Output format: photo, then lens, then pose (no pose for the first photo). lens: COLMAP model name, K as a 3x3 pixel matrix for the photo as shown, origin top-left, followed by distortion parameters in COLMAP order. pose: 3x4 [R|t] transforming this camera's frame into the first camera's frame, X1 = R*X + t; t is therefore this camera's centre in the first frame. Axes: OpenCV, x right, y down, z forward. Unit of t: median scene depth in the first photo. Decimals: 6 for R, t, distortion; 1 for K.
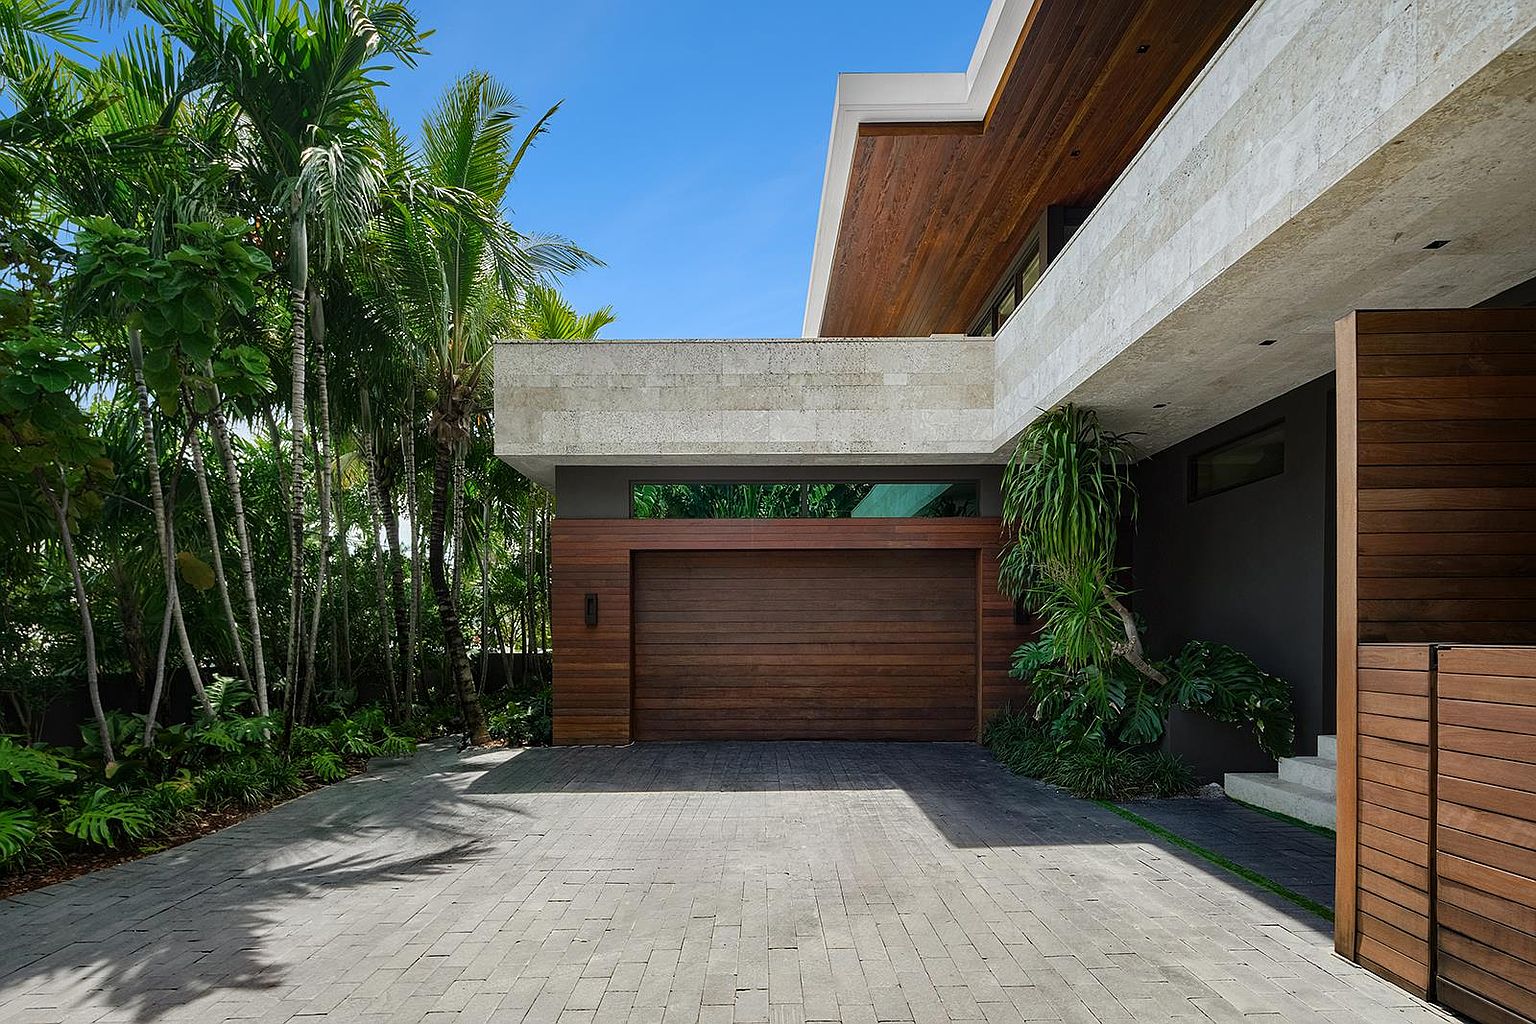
lens RADIAL K [[784.6, 0, 764.1], [0, 784.6, 548.7], [0, 0, 1]] dist [-0.000044, -0.000853]
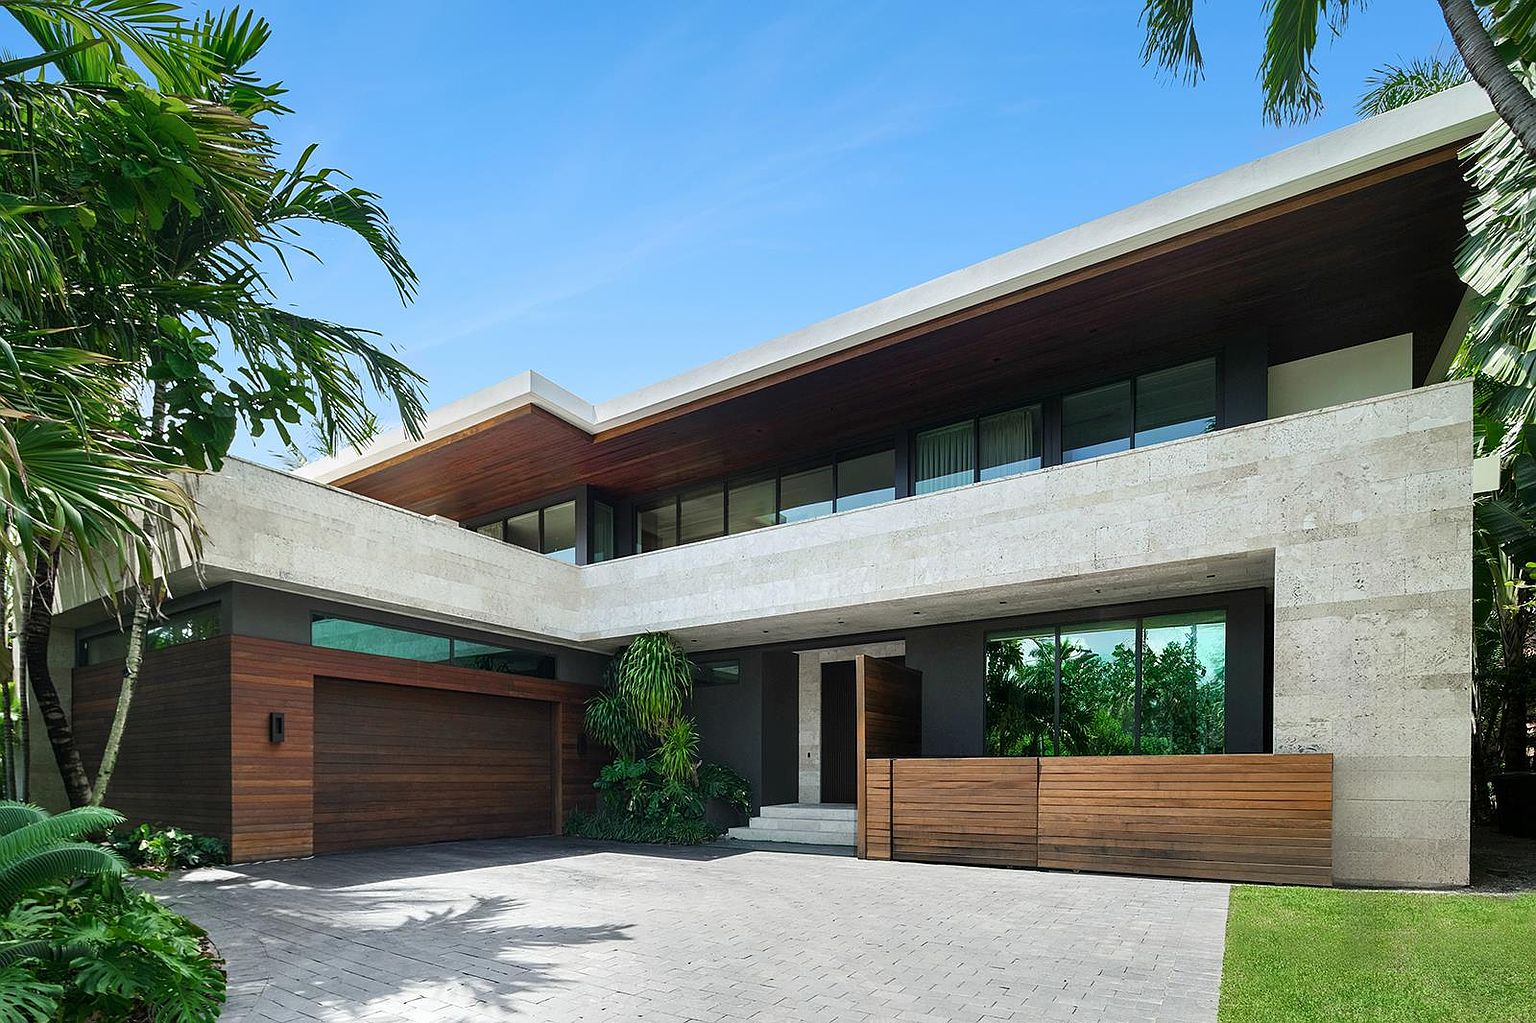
lens RADIAL K [[742.2, 0, 771.2], [0, 742.2, 514.3], [0, 0, 1]] dist [-0.063673, 0.029806]
pose [[0.503850, 0.286979, 0.814726, -0.791257], [-0.090199, 0.955521, -0.280791, 0.015074], [-0.859069, 0.067990, 0.507325, -0.103137]]
